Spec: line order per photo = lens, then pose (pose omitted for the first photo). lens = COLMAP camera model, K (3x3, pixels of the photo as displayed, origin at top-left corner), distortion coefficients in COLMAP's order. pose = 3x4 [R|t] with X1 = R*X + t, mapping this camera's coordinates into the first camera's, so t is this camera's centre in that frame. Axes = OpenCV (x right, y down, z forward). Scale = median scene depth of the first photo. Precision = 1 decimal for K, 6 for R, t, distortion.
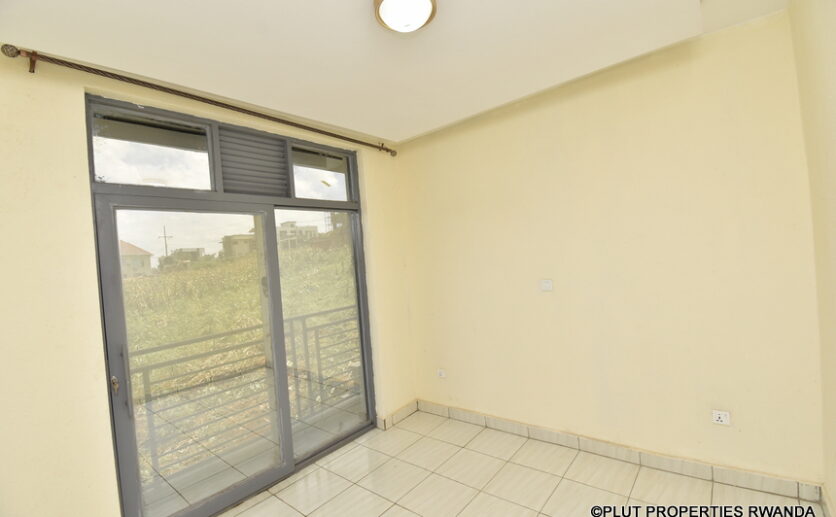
lens RADIAL K [[369.3, 0, 421.4], [0, 369.3, 258.8], [0, 0, 1]] dist [0.002421, -0.015160]
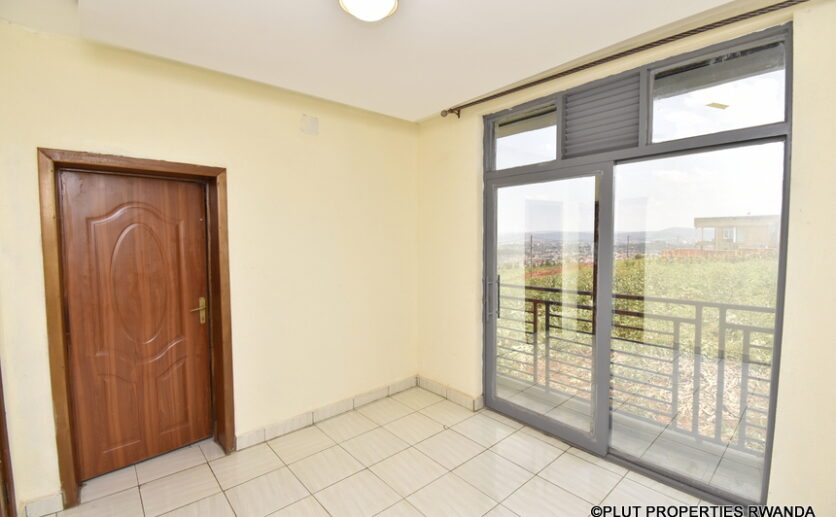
lens RADIAL K [[369.3, 0, 421.4], [0, 369.3, 258.8], [0, 0, 1]] dist [0.002421, -0.015160]
pose [[-0.155704, 0.141985, -0.977546, 0.585884], [0.021074, 0.989868, 0.140418, -0.052532], [0.987579, 0.001263, -0.157119, 0.736297]]
